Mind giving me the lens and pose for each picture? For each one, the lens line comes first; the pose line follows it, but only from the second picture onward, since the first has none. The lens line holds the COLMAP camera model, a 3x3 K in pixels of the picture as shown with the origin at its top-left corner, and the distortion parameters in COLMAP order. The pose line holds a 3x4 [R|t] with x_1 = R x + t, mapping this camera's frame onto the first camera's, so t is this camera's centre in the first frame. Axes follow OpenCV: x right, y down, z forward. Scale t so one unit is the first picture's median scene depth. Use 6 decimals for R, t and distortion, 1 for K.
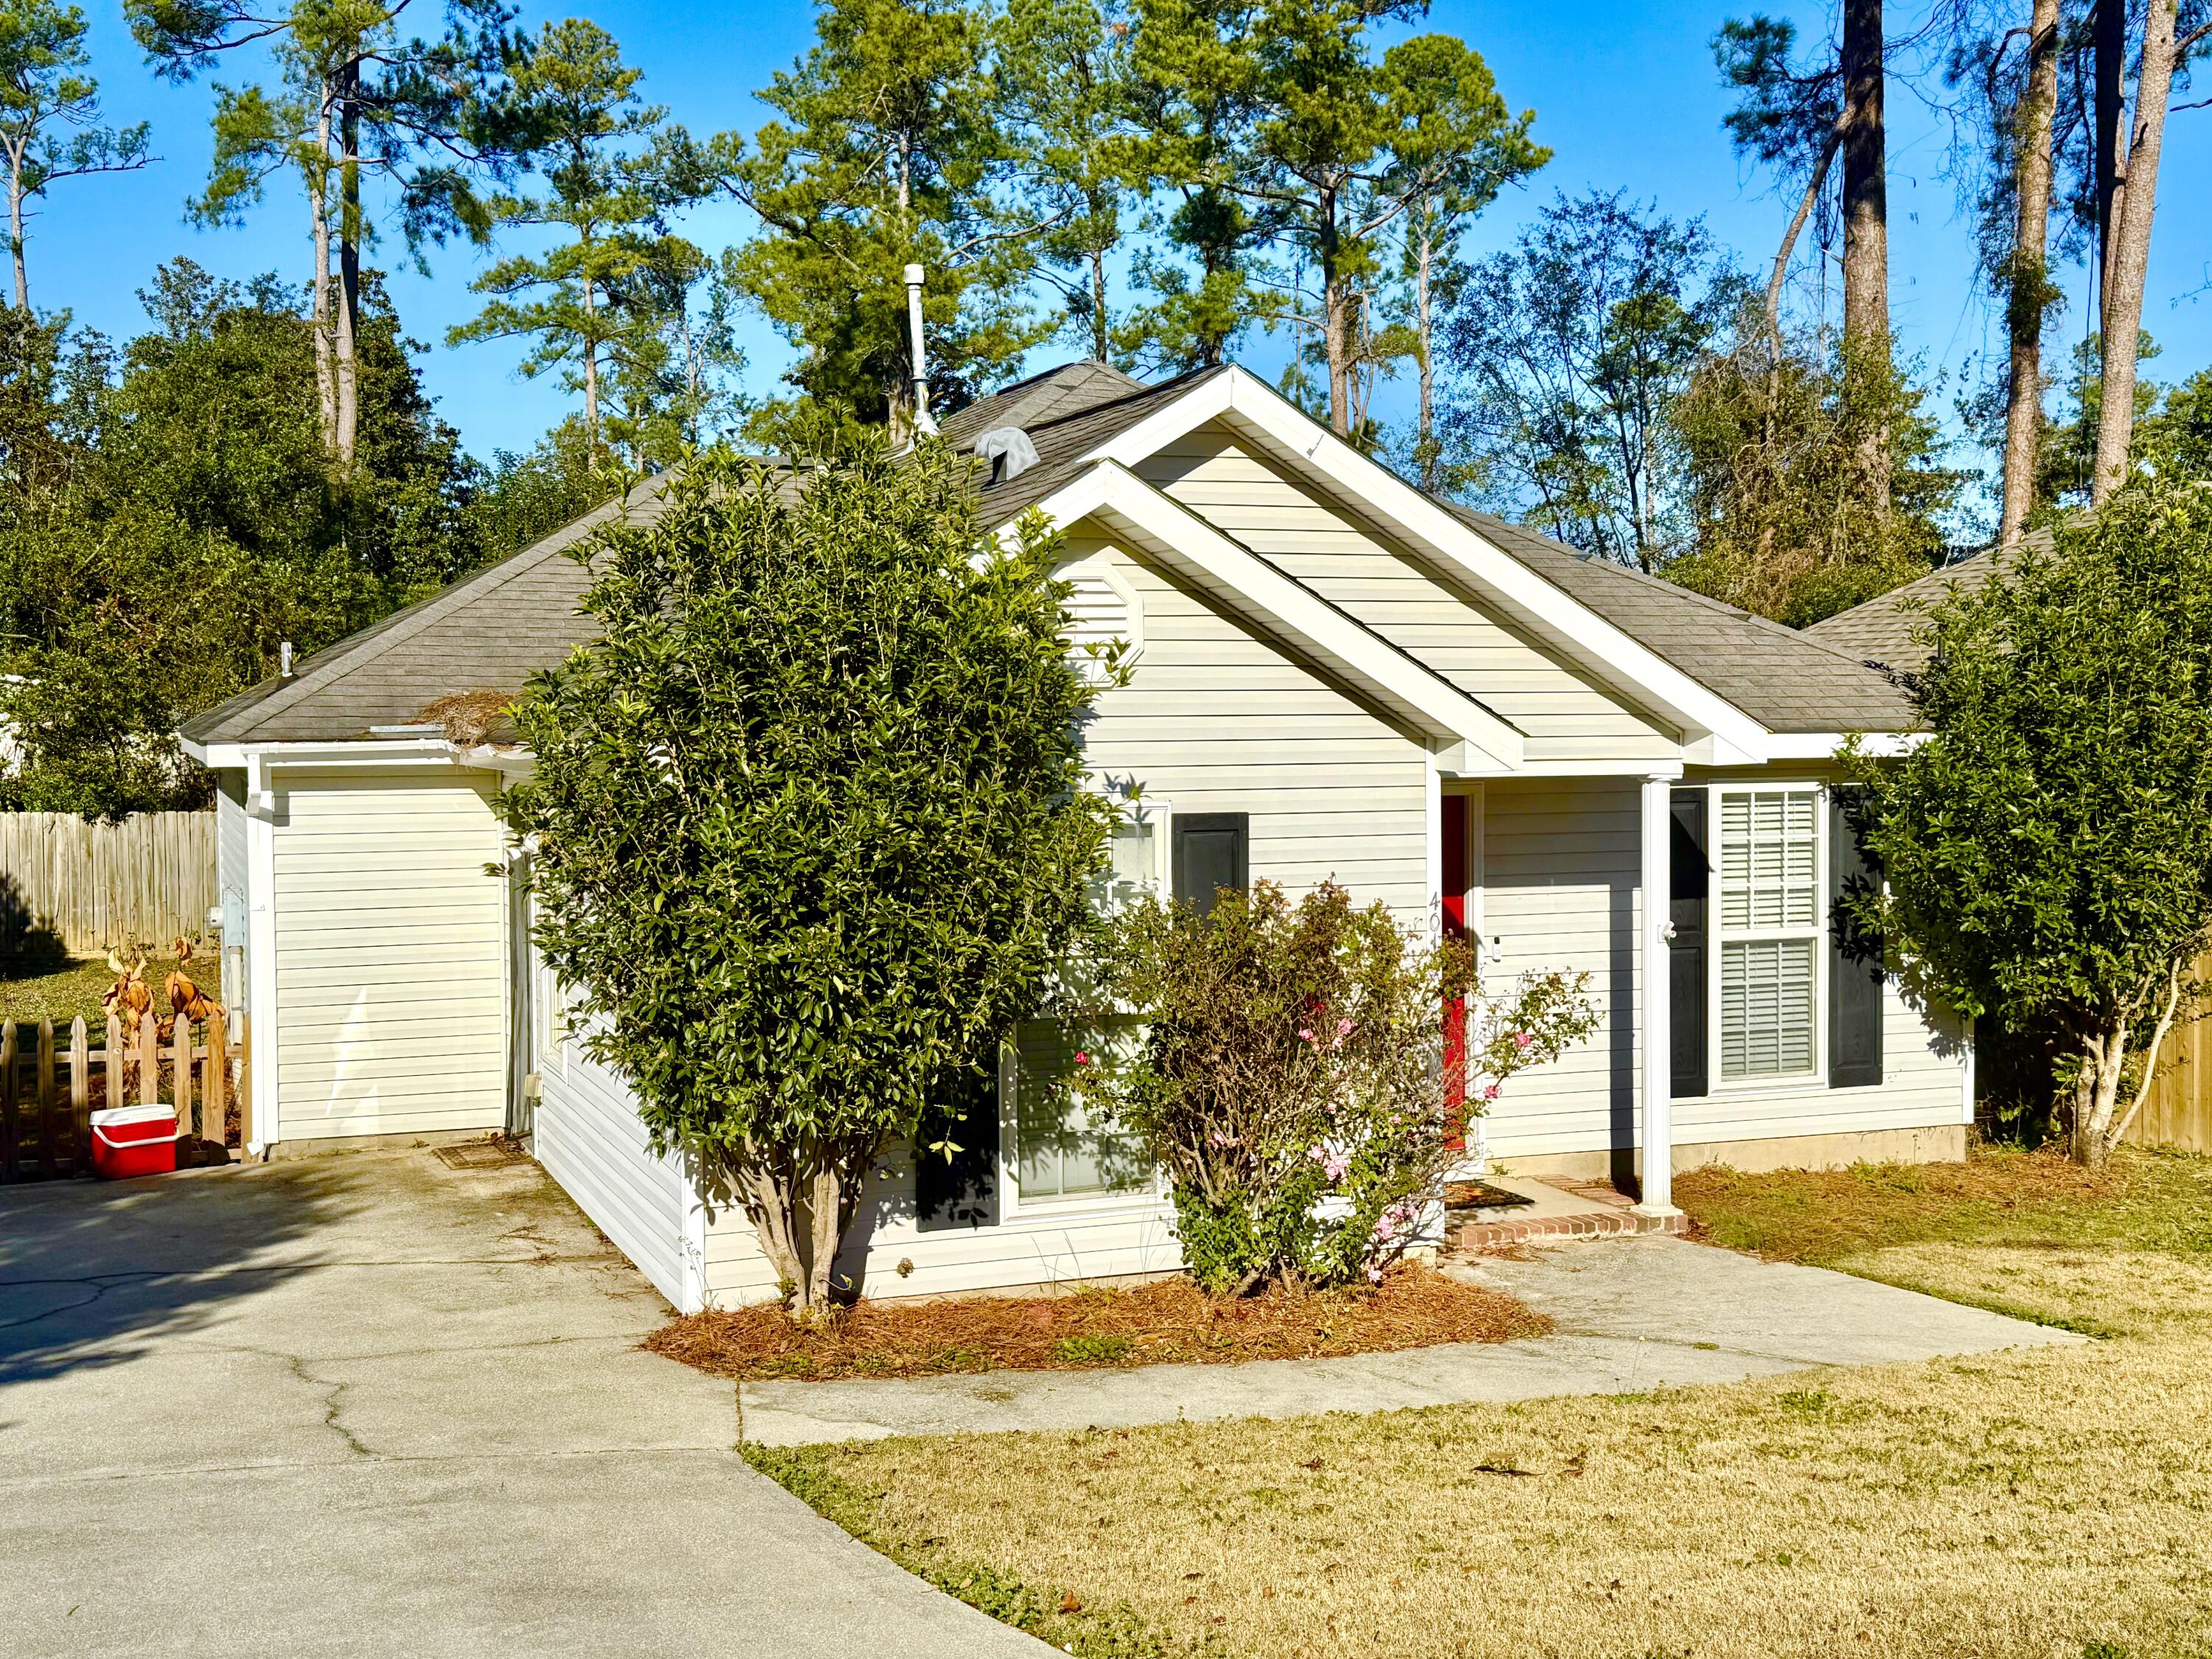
lens RADIAL K [[2508.0, 0, 1106.0], [0, 2508.0, 829.5], [0, 0, 1]] dist [0.209354, -0.467823]
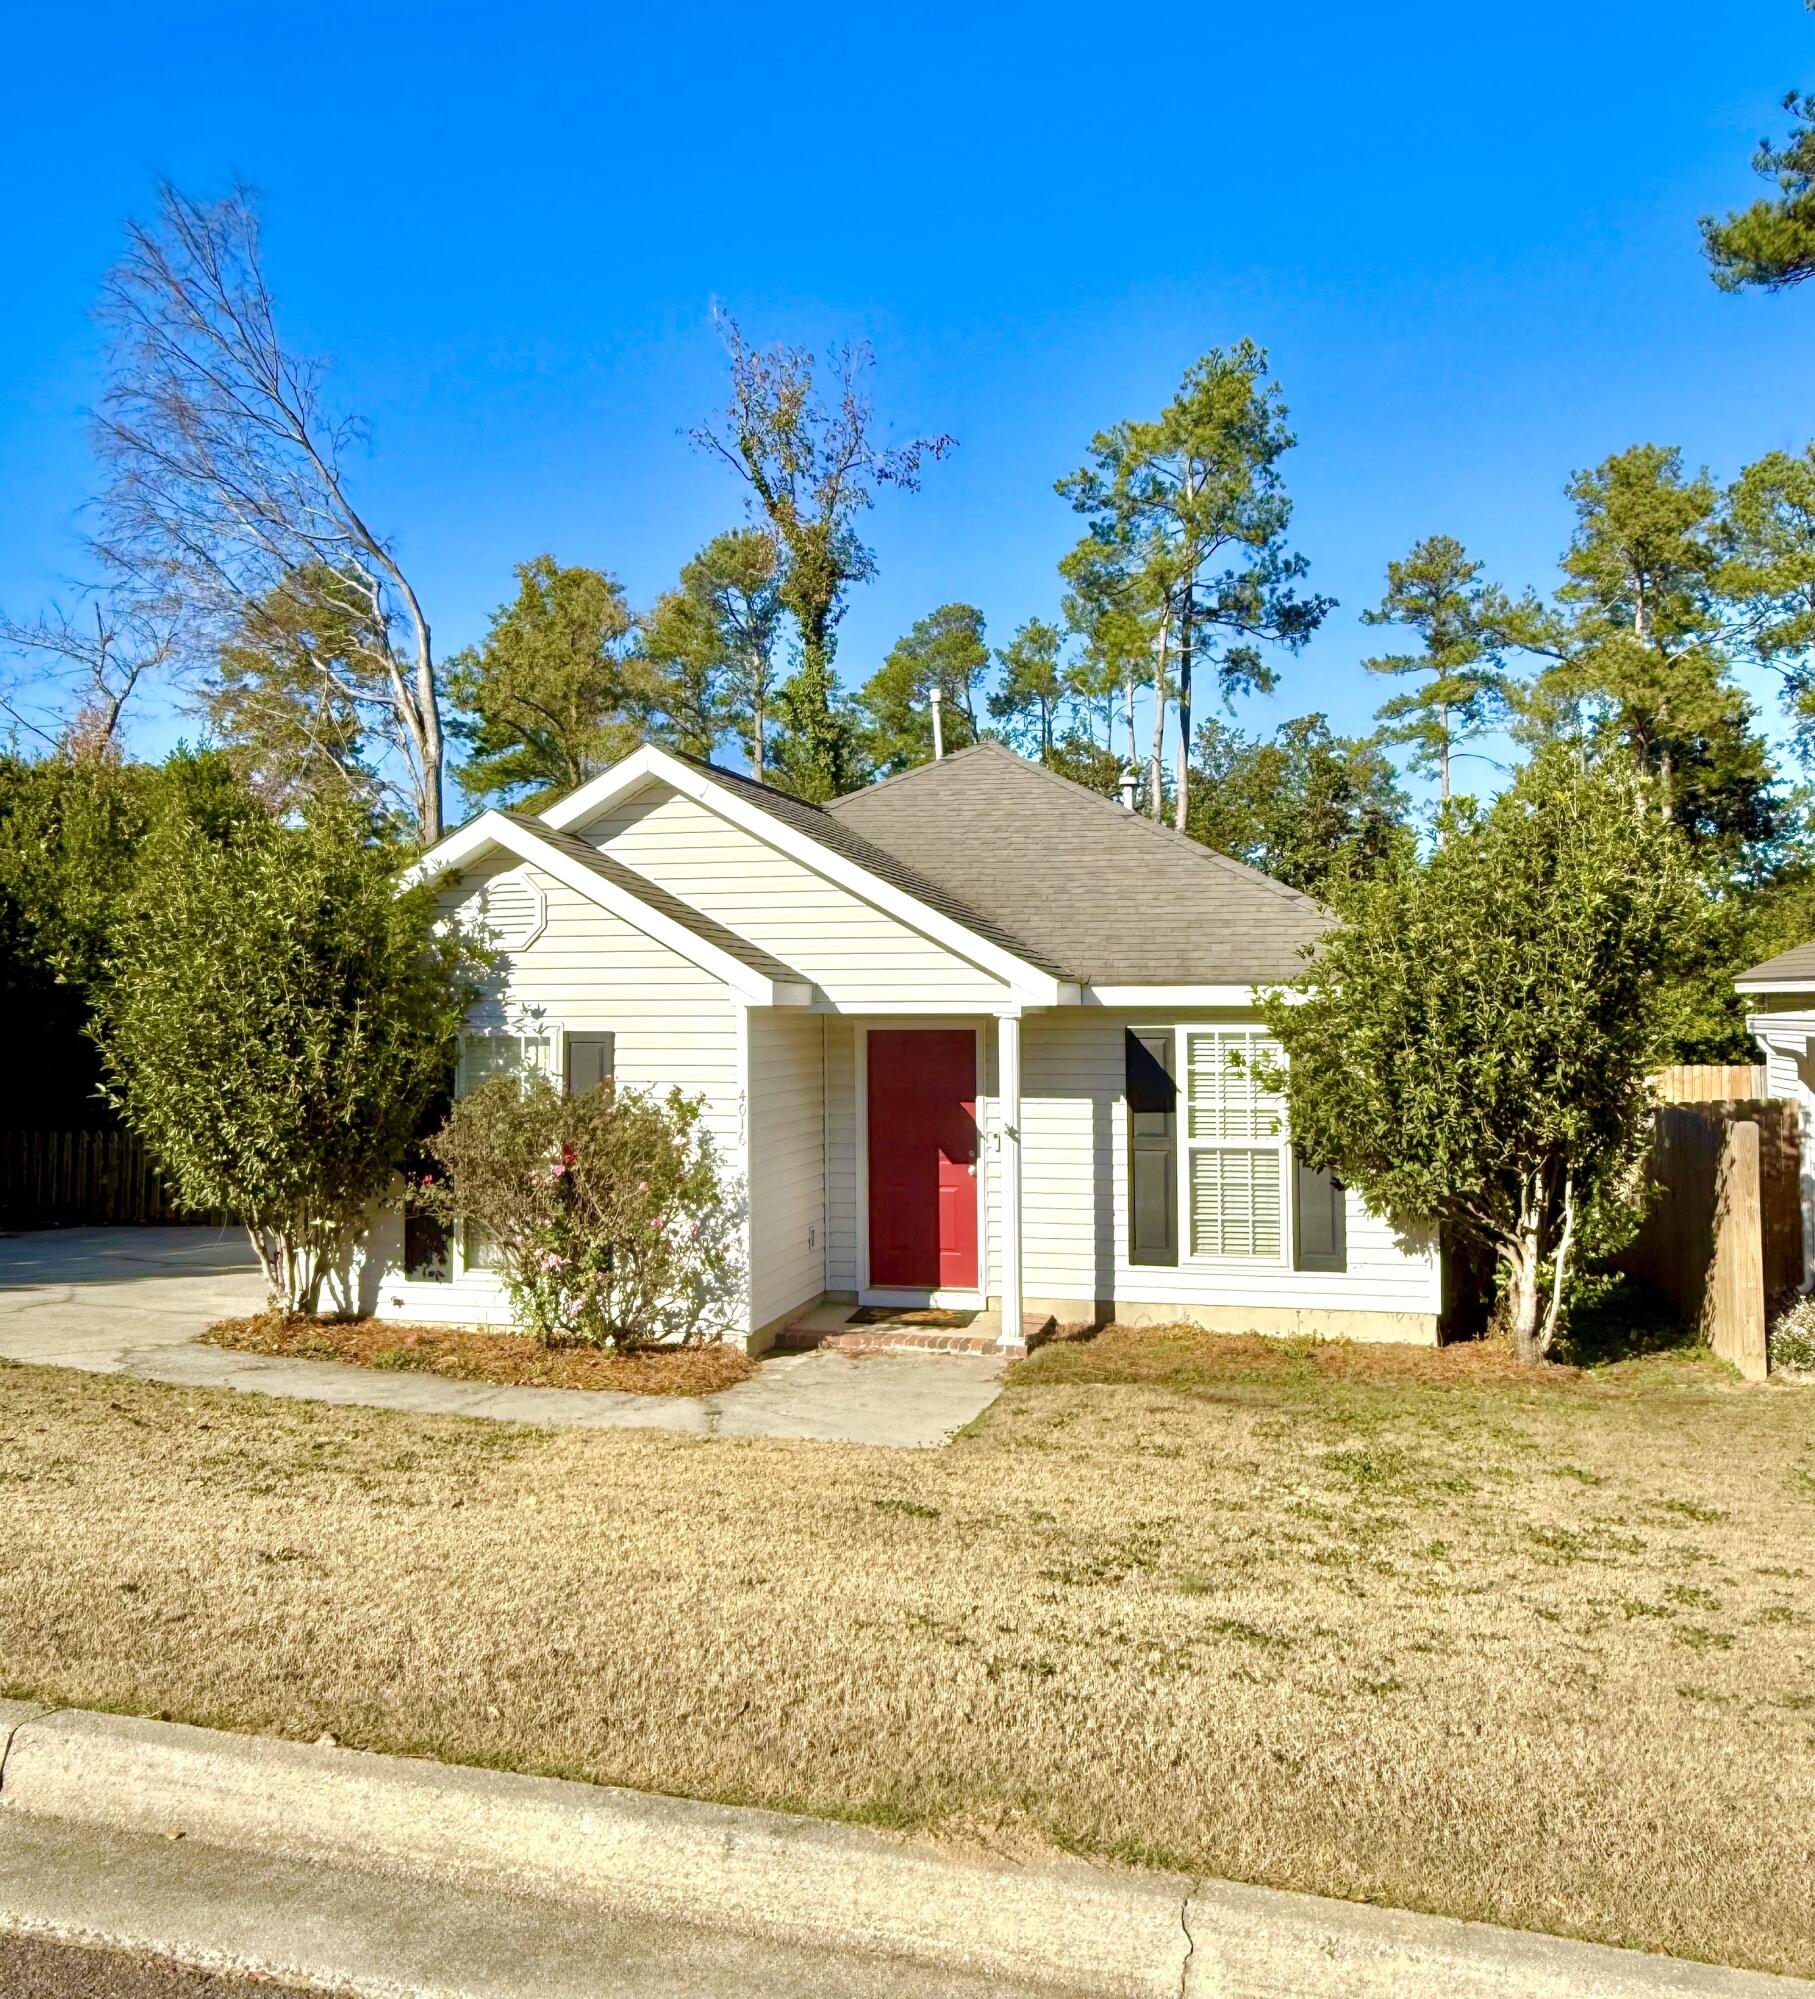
lens RADIAL K [[1690.6, 0, 903.6], [0, 1690.6, 931.1], [0, 0, 1]] dist [-0.003124, -0.006756]
pose [[0.811420, -0.021853, -0.584055, 0.616952], [-0.029707, 0.996467, -0.078557, 0.006163], [0.583708, 0.081093, 0.807904, 0.205074]]
